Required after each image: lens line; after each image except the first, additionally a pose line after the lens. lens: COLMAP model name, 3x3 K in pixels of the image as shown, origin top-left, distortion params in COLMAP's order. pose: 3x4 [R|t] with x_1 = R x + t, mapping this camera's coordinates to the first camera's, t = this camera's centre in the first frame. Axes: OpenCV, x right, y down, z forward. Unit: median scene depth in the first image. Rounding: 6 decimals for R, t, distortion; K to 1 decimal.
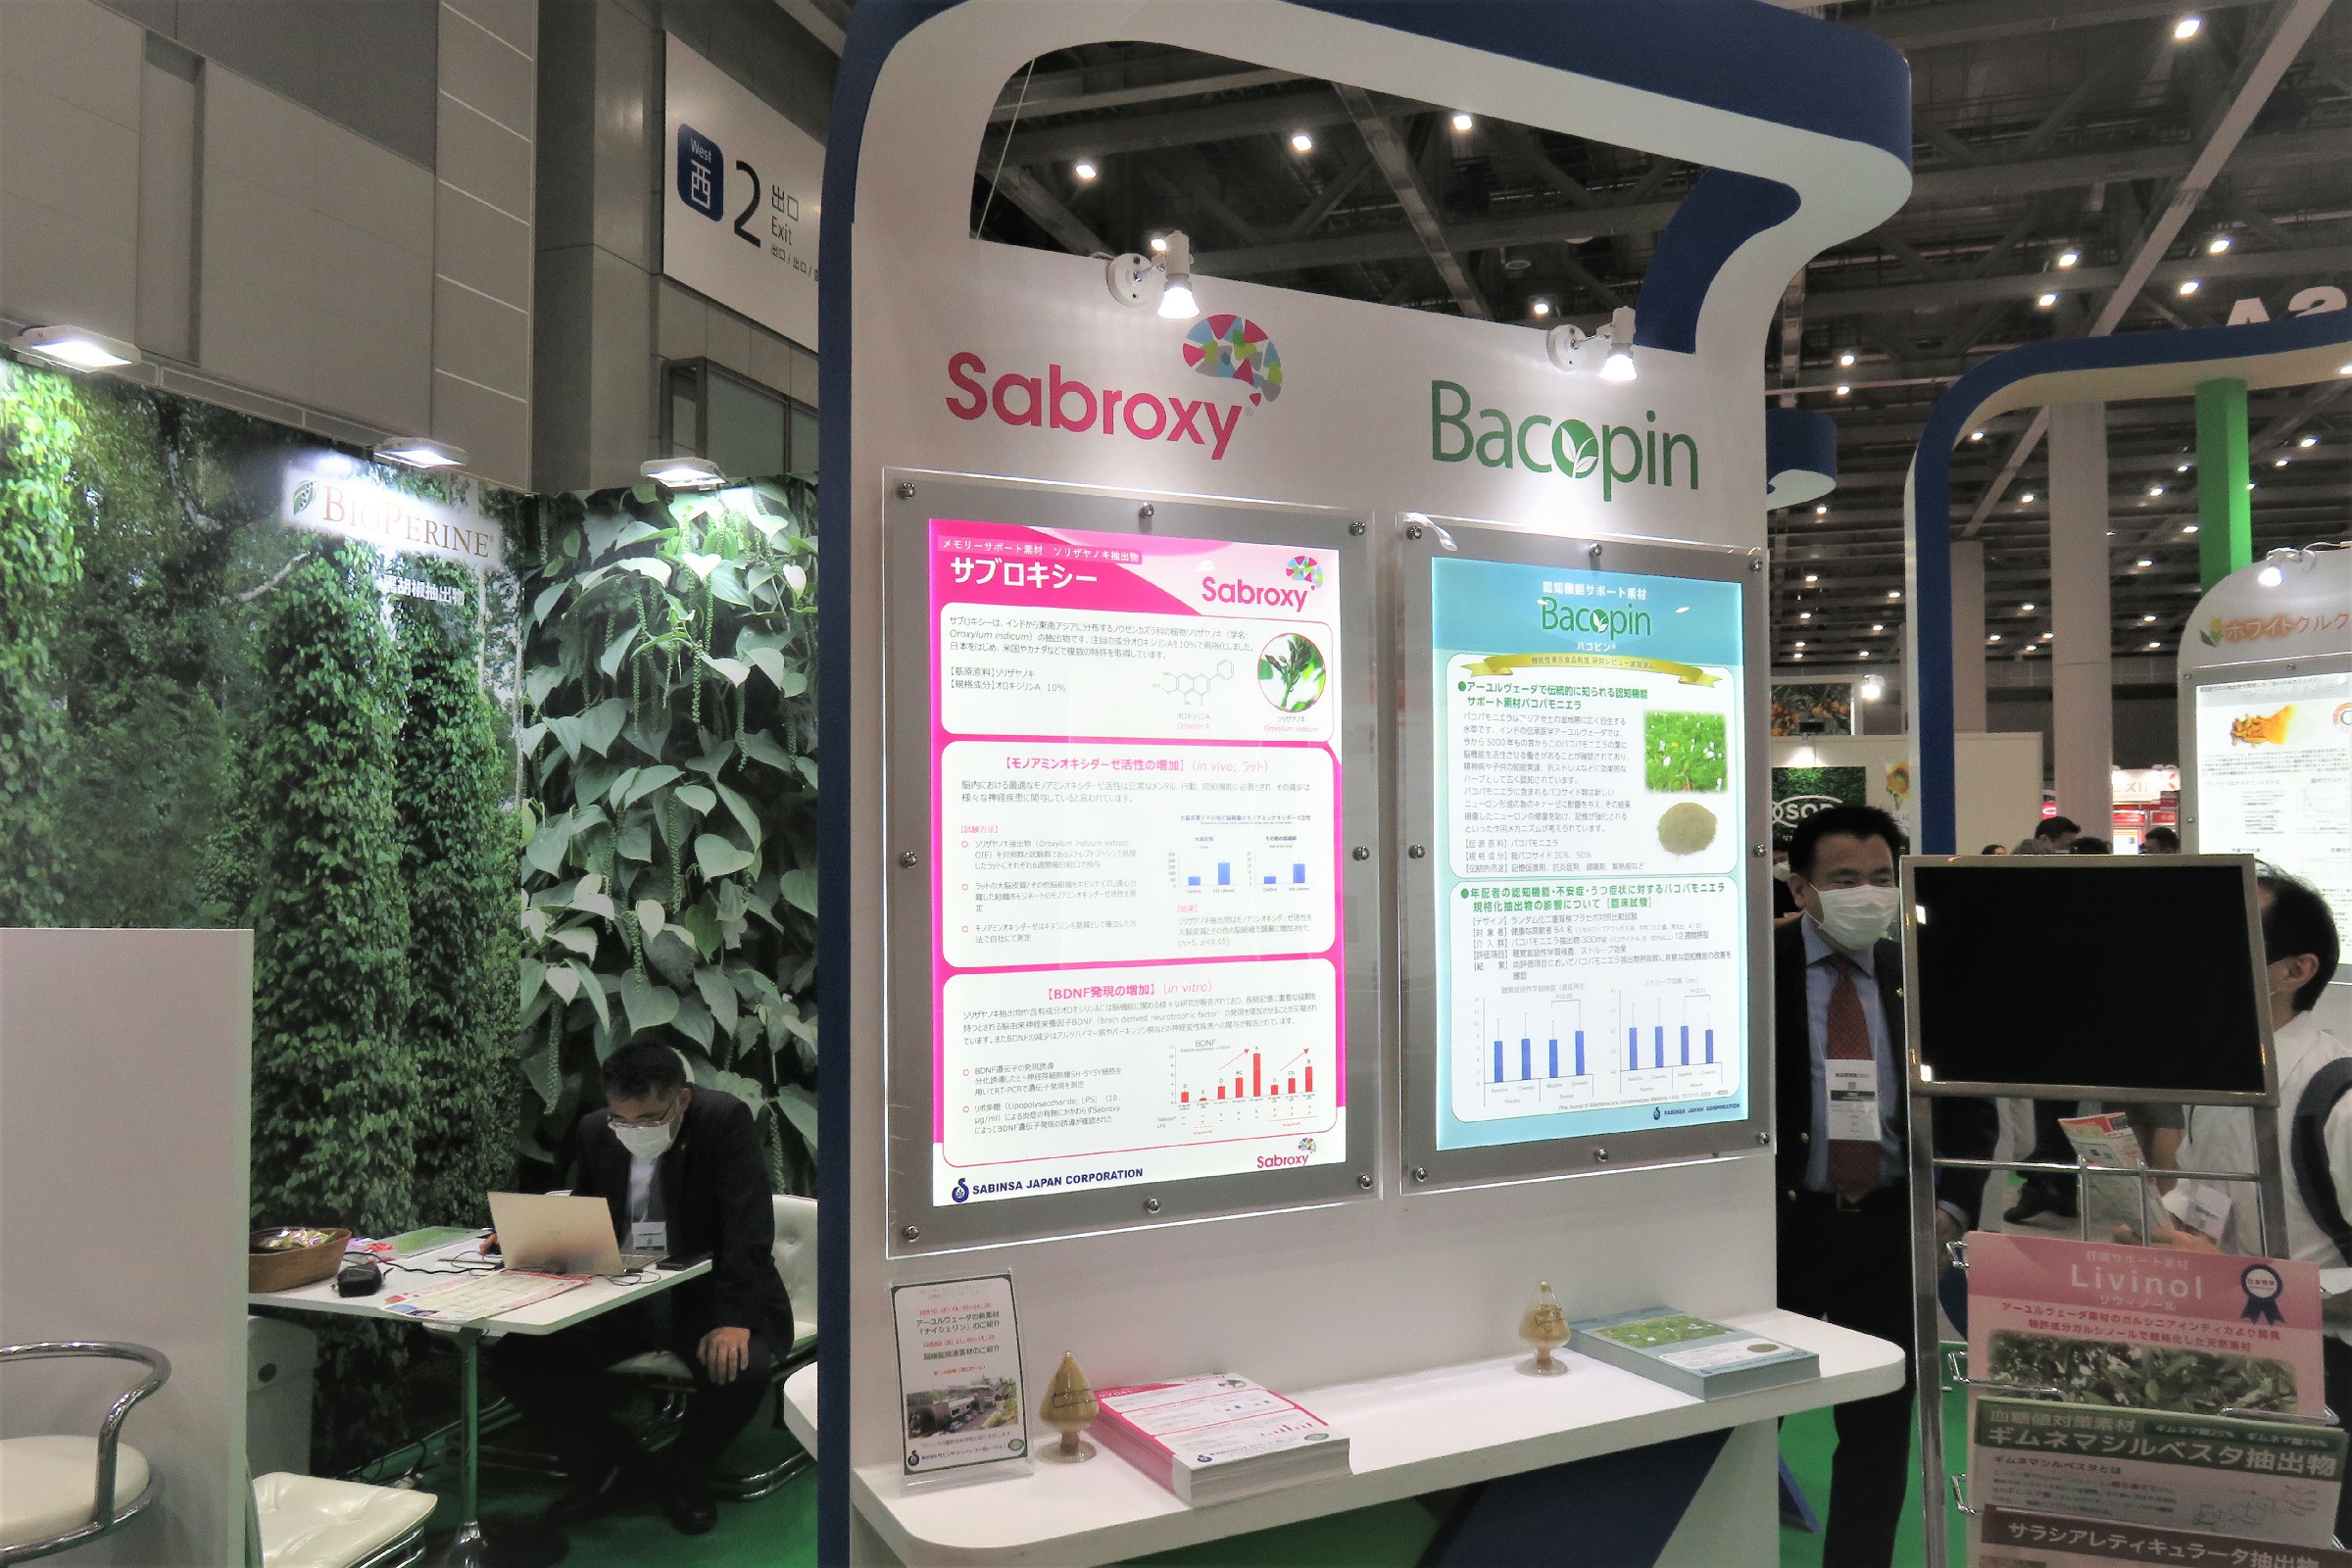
lens RADIAL K [[1749.1, 0, 1178.6], [0, 1749.1, 784.6], [0, 0, 1]] dist [-0.013066, 0.009400]
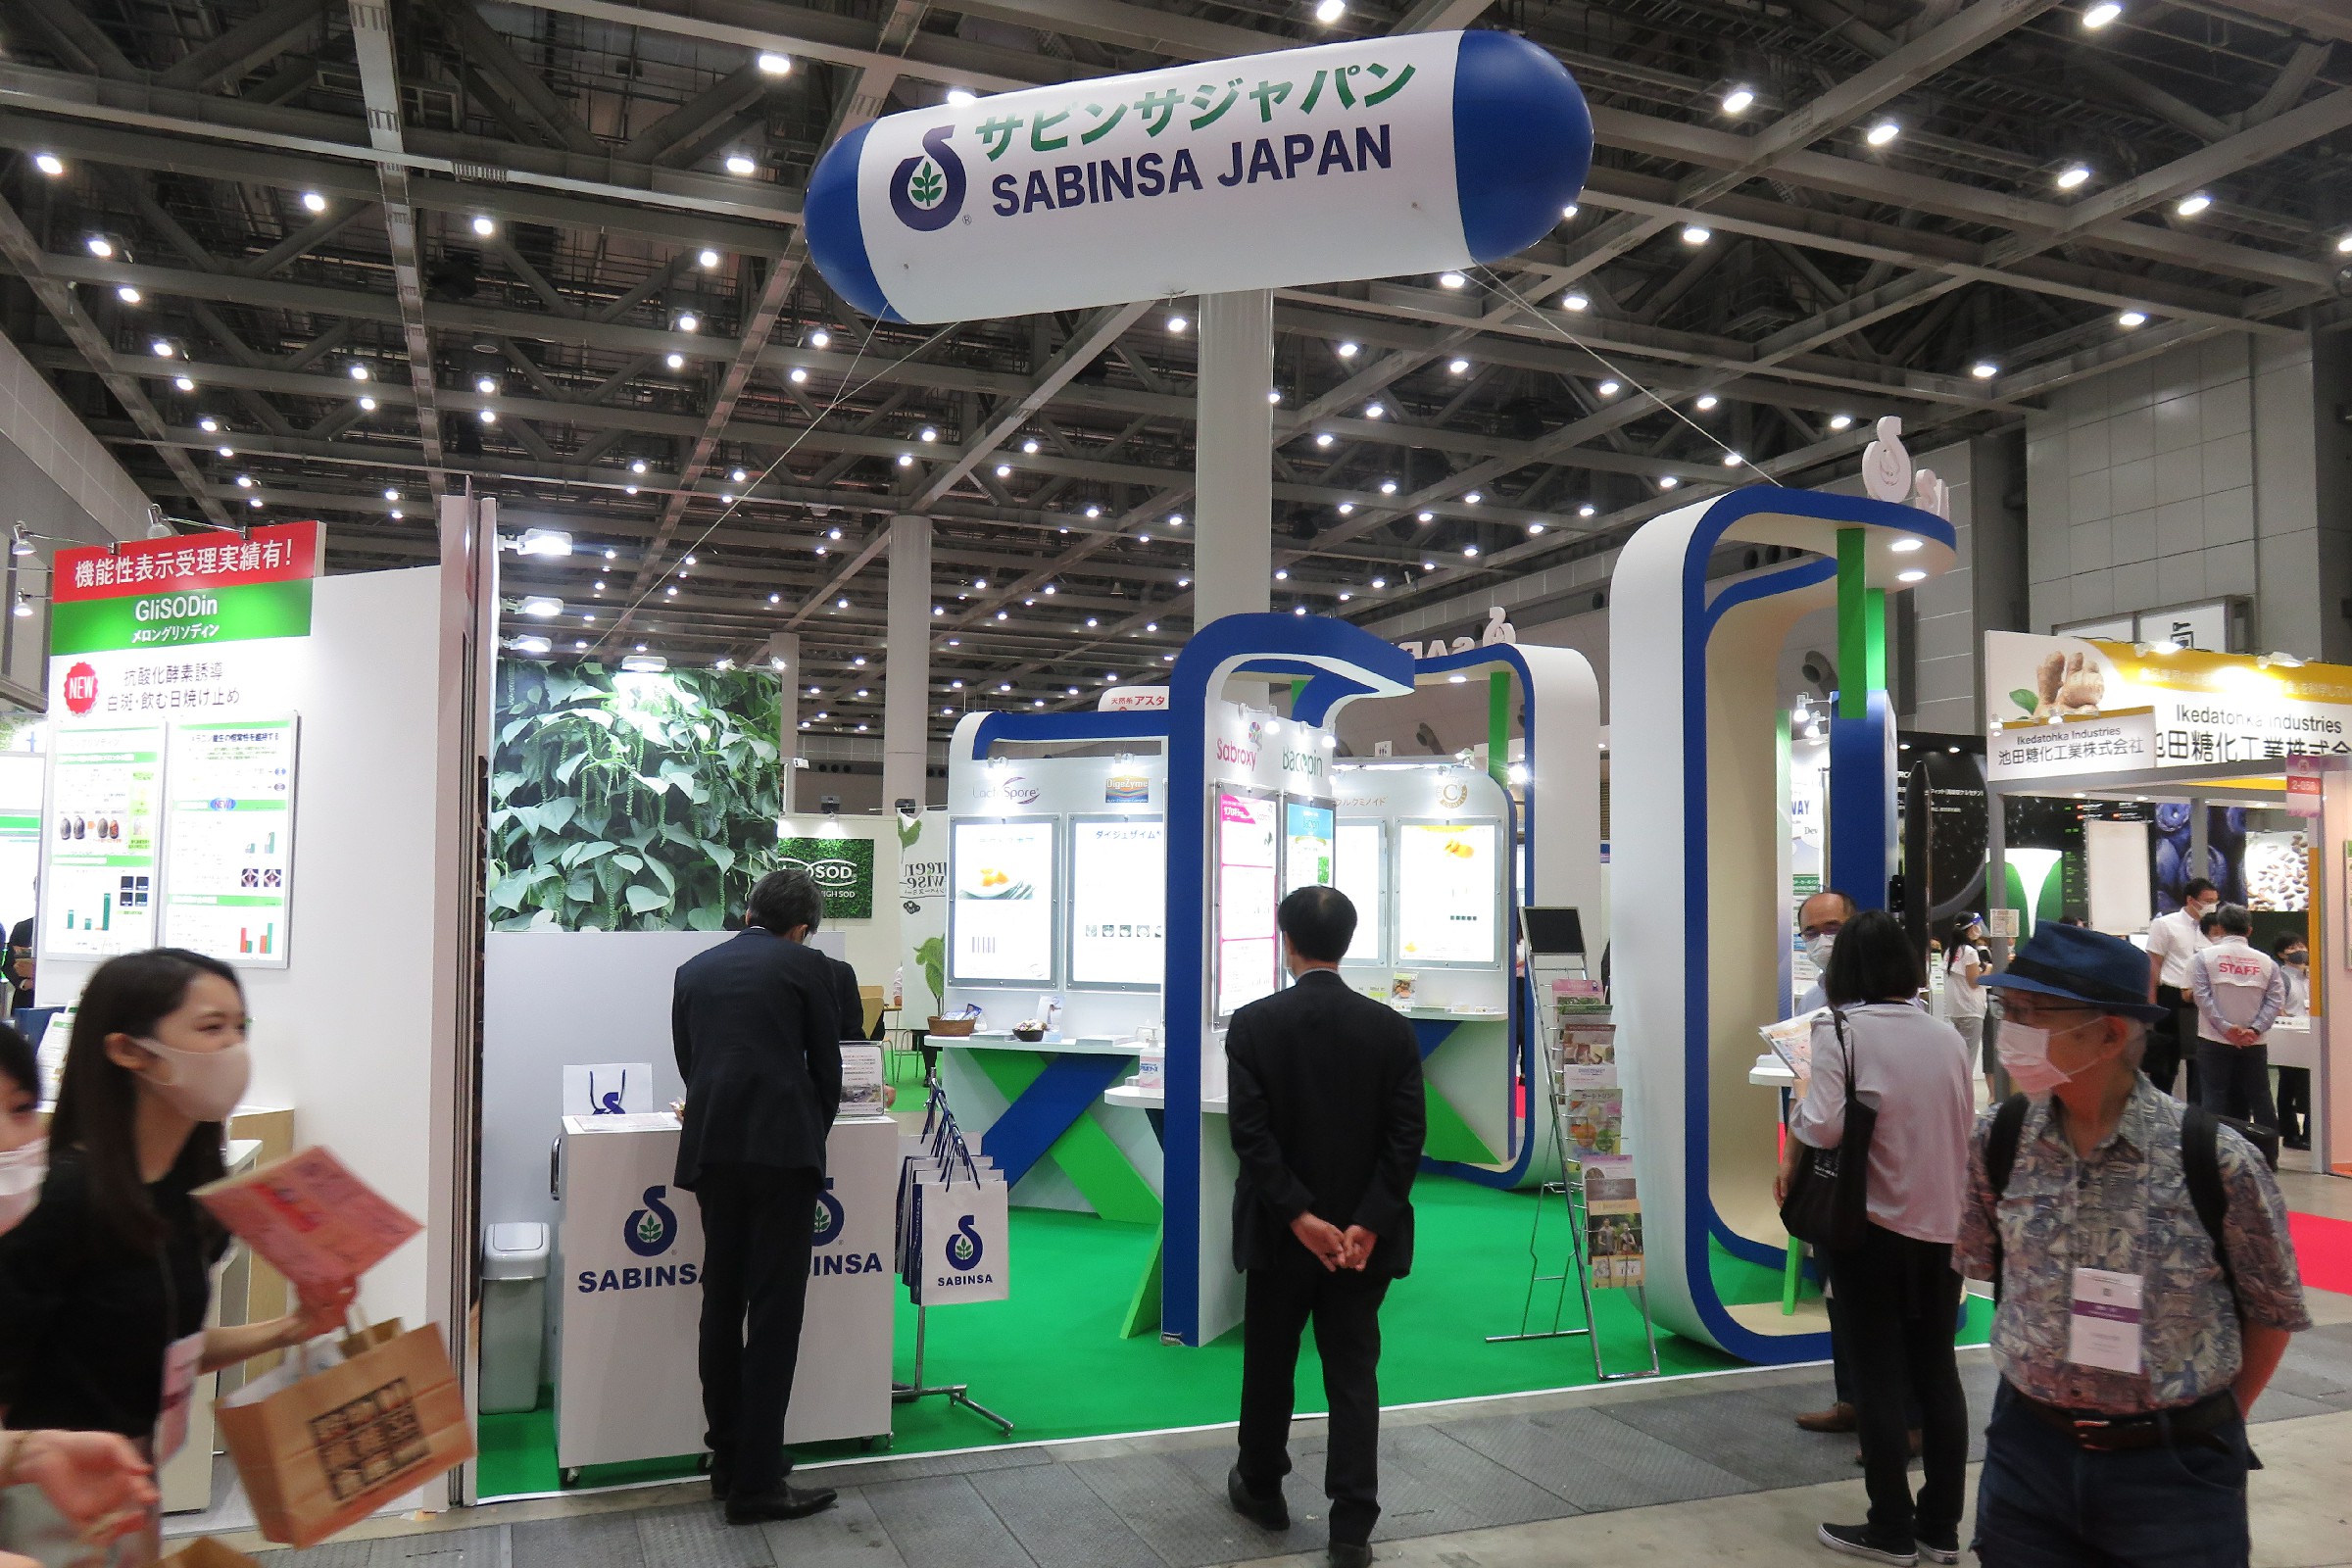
lens RADIAL K [[1749.1, 0, 1176.3], [0, 1749.1, 792.9], [0, 0, 1]] dist [-0.013066, 0.009400]
pose [[0.769164, 0.051373, 0.636983, -0.947047], [-0.036338, 0.998667, -0.036666, -0.016300], [-0.638017, 0.005055, 0.770005, -0.580224]]
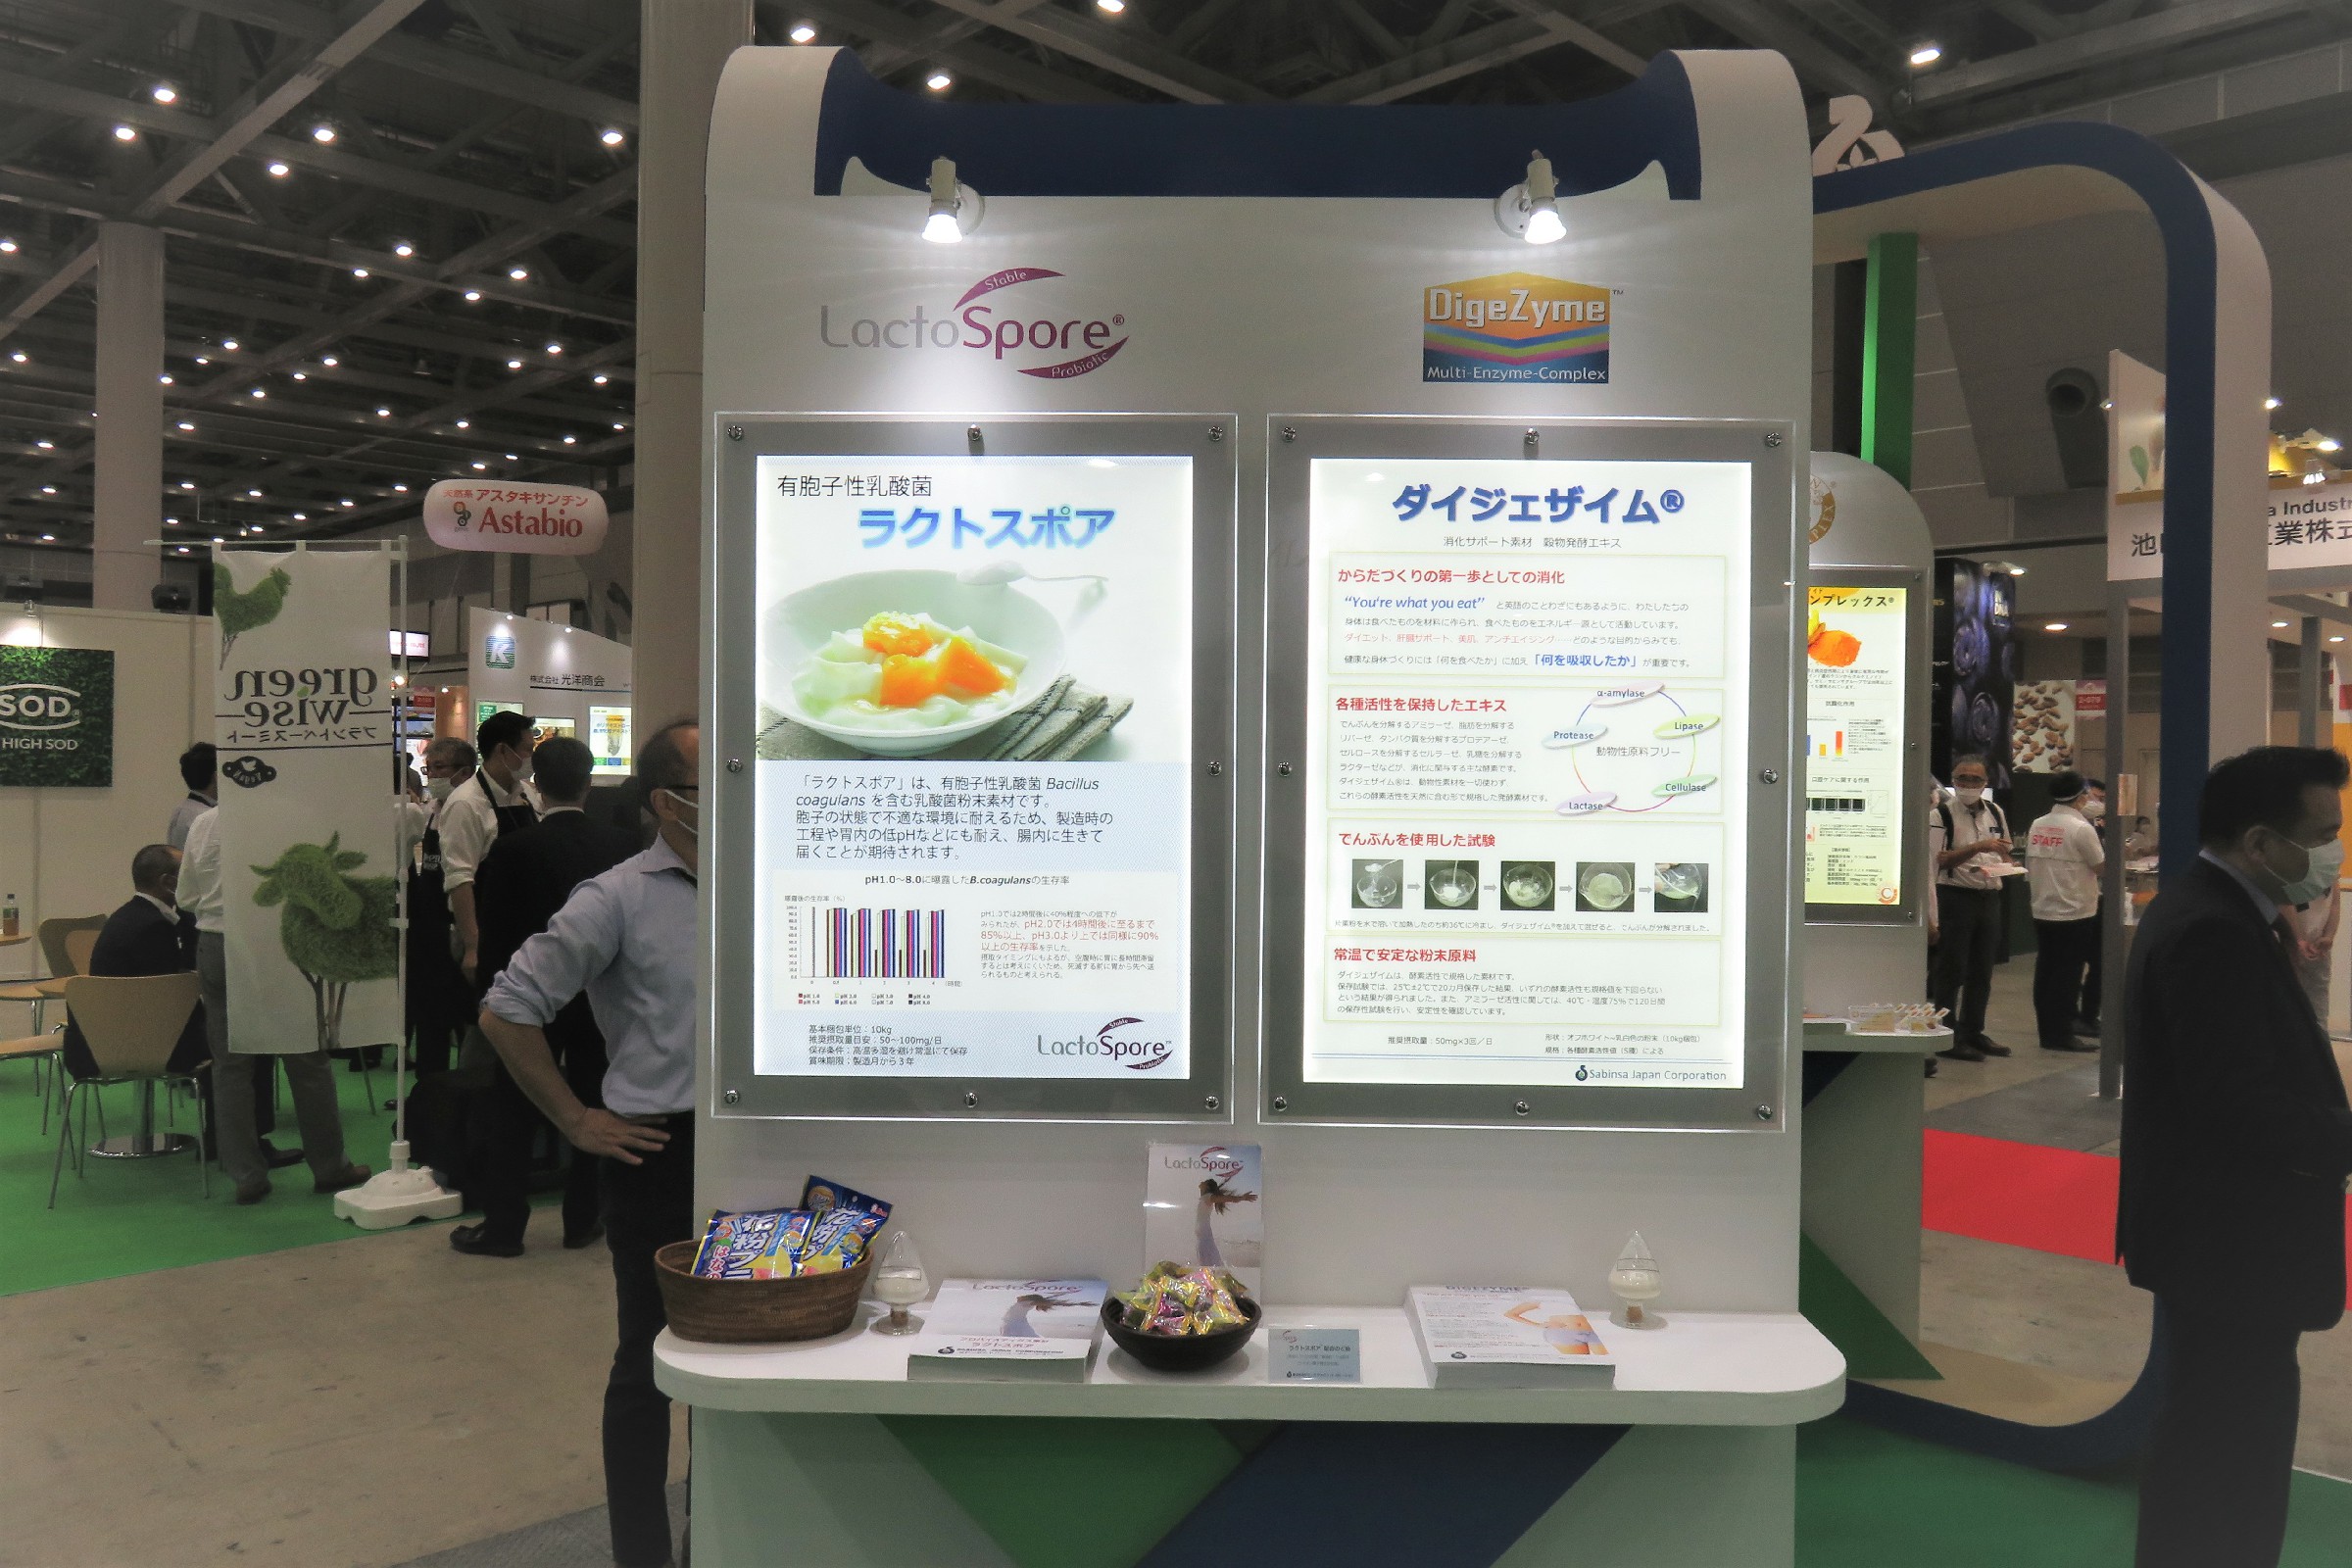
lens RADIAL K [[1749.1, 0, 1170.9], [0, 1749.1, 784.5], [0, 0, 1]] dist [-0.013066, 0.009400]
pose [[0.463068, -0.000493, 0.886323, -0.258586], [-0.045682, 0.998657, 0.024422, 0.029709], [-0.885145, -0.051798, 0.462424, 0.752841]]
